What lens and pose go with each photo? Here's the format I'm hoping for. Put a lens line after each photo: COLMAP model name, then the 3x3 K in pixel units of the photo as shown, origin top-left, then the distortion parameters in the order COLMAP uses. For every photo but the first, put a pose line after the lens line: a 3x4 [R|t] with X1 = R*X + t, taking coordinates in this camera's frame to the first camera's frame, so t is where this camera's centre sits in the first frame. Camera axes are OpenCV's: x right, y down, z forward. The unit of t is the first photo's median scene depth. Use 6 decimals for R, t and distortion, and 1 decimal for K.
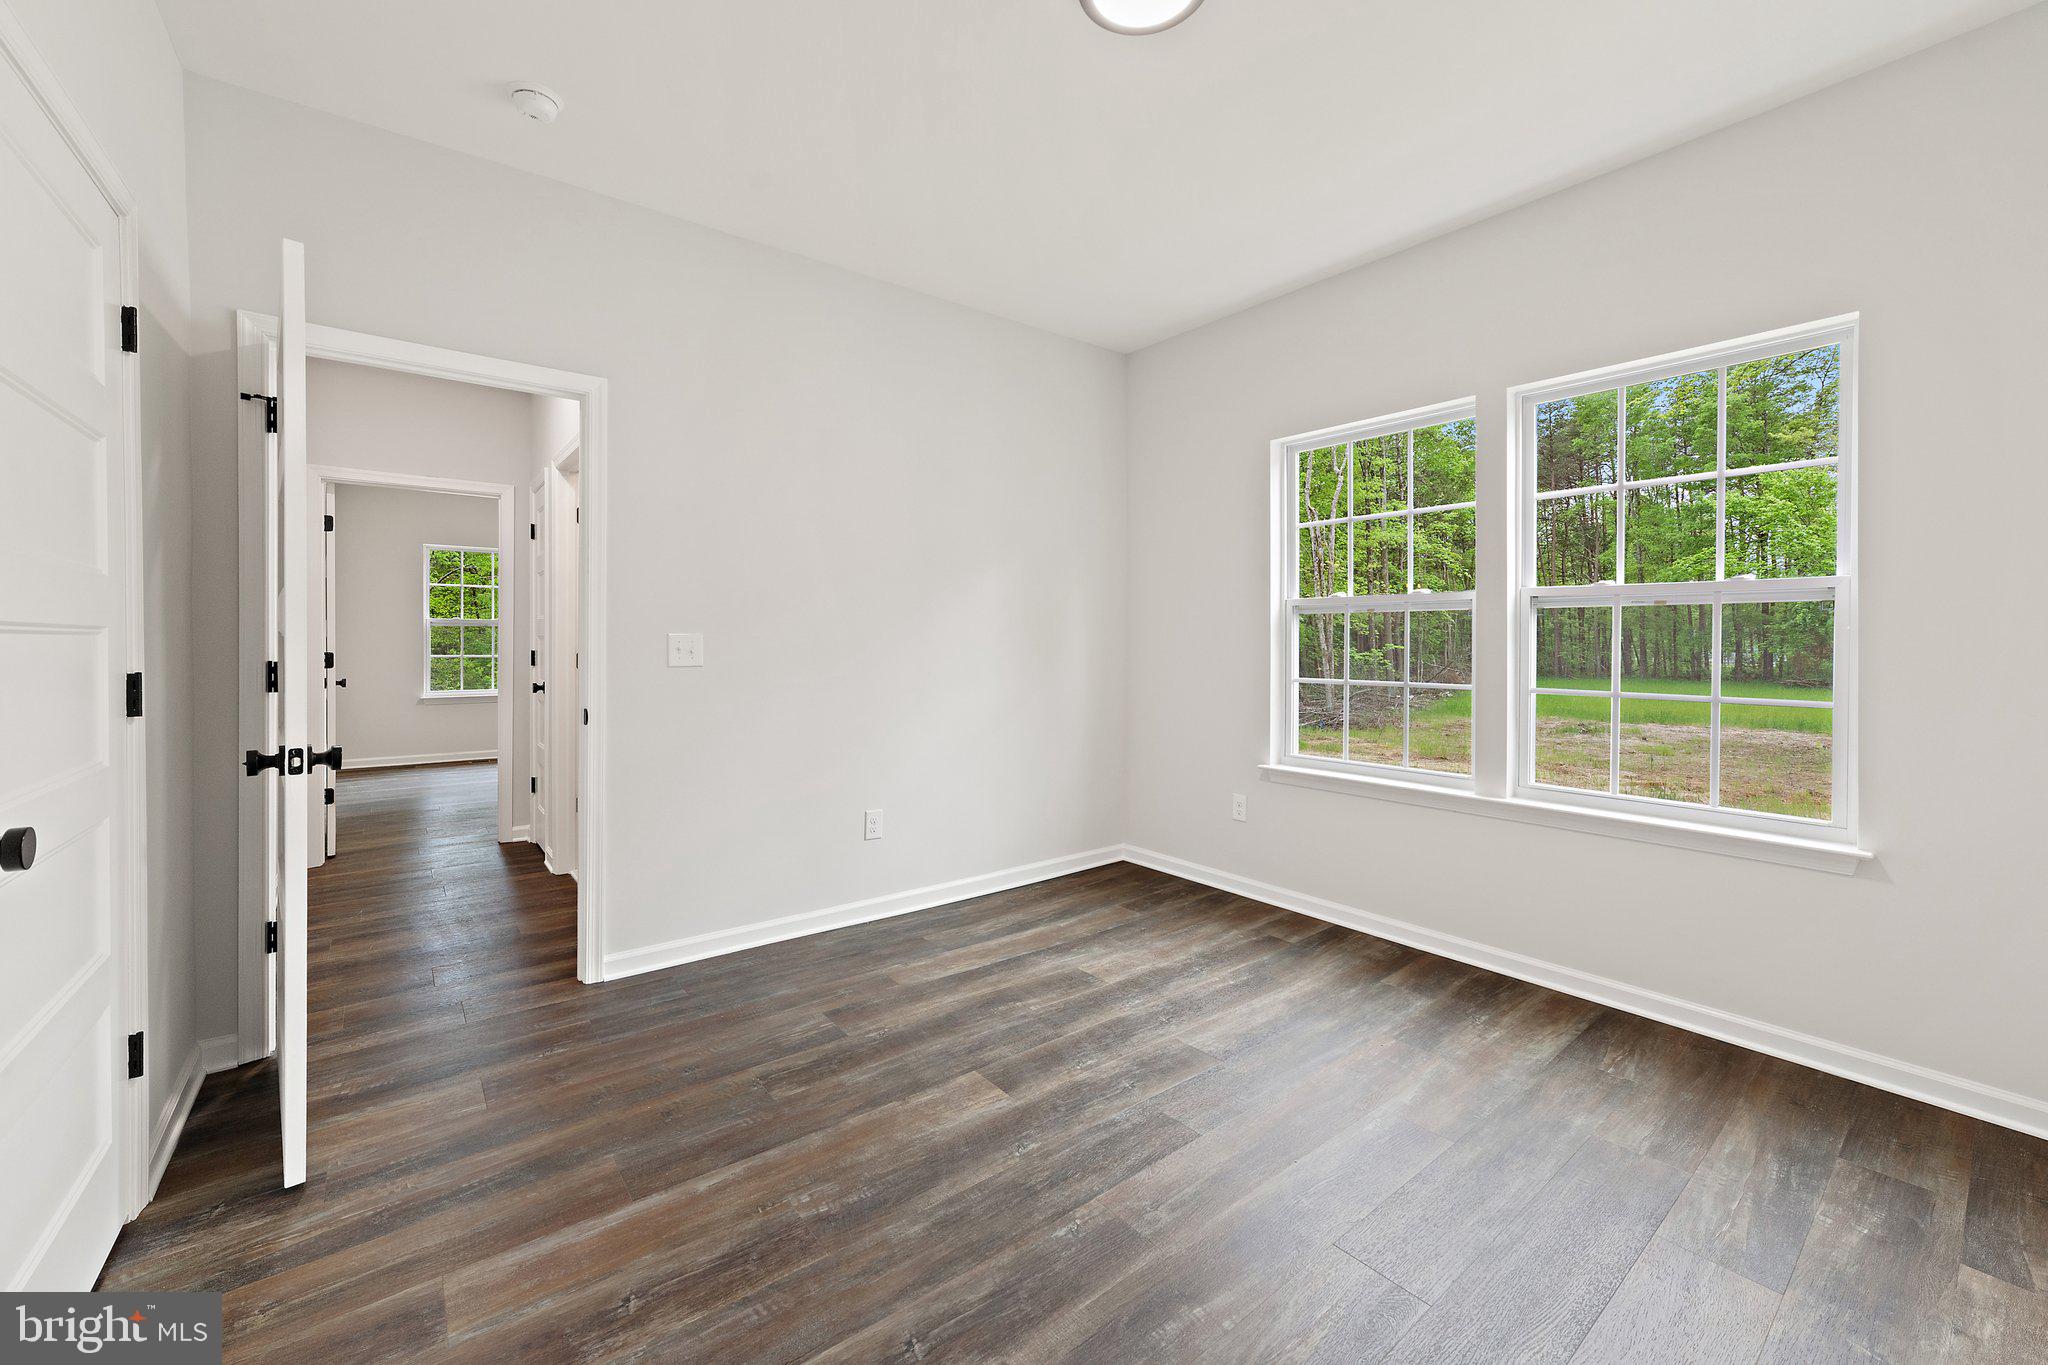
lens RADIAL K [[810.7, 0, 1023.1], [0, 810.7, 645.6], [0, 0, 1]] dist [-0.019192, 0.005631]
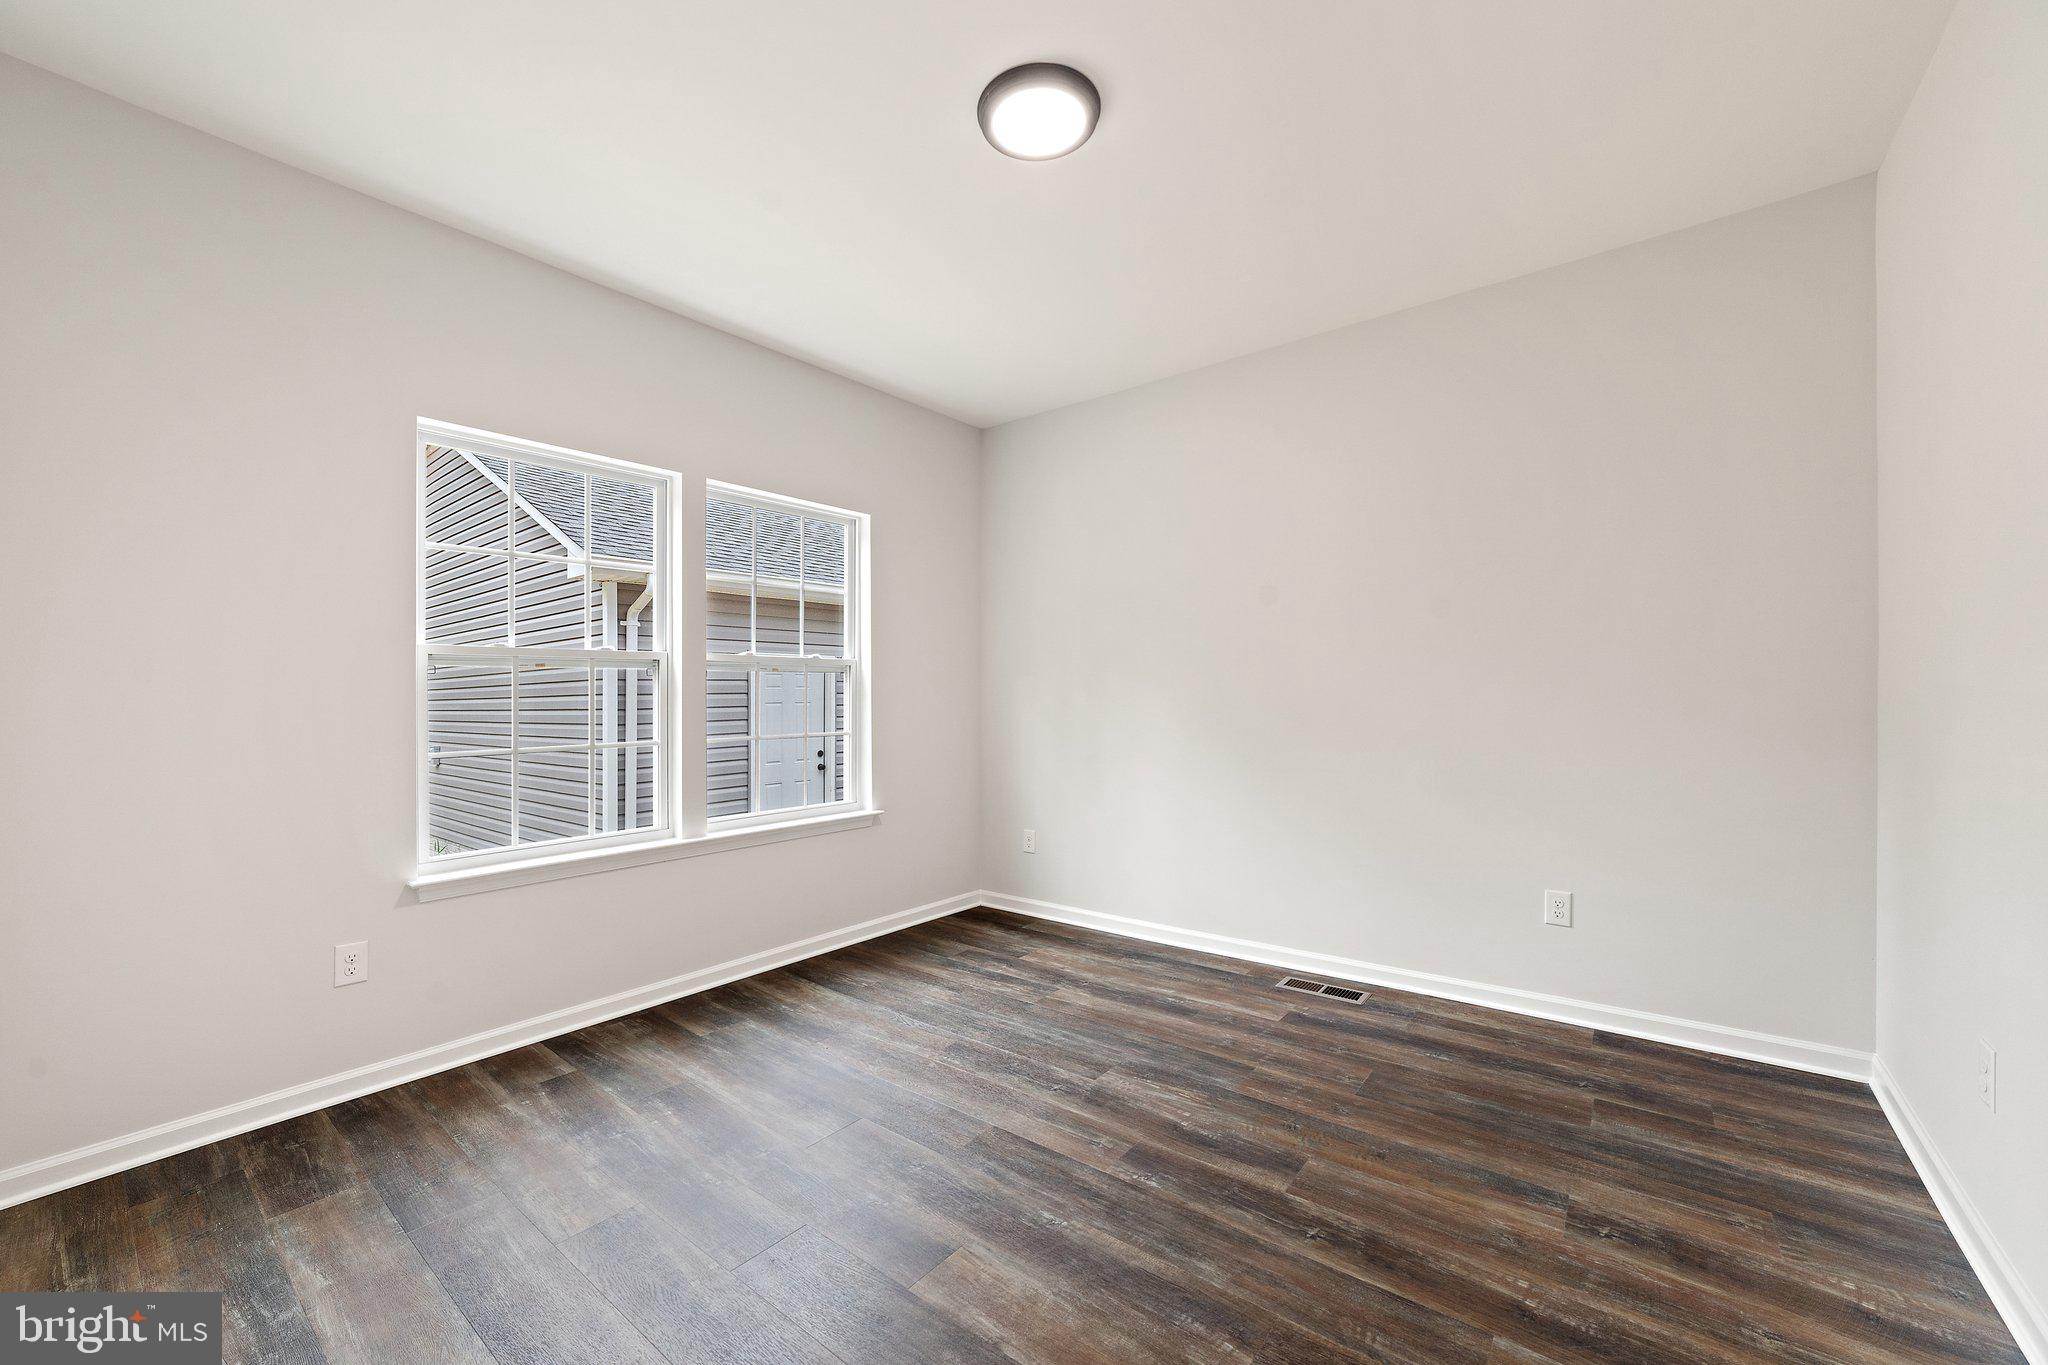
lens RADIAL K [[789.0, 0, 1014.4], [0, 789.0, 696.1], [0, 0, 1]] dist [-0.015033, 0.006302]
pose [[-0.217996, -0.002822, 0.975946, -0.728246], [0.013646, 0.999889, 0.005939, -0.013631], [-0.975854, 0.014613, -0.217933, 0.991192]]
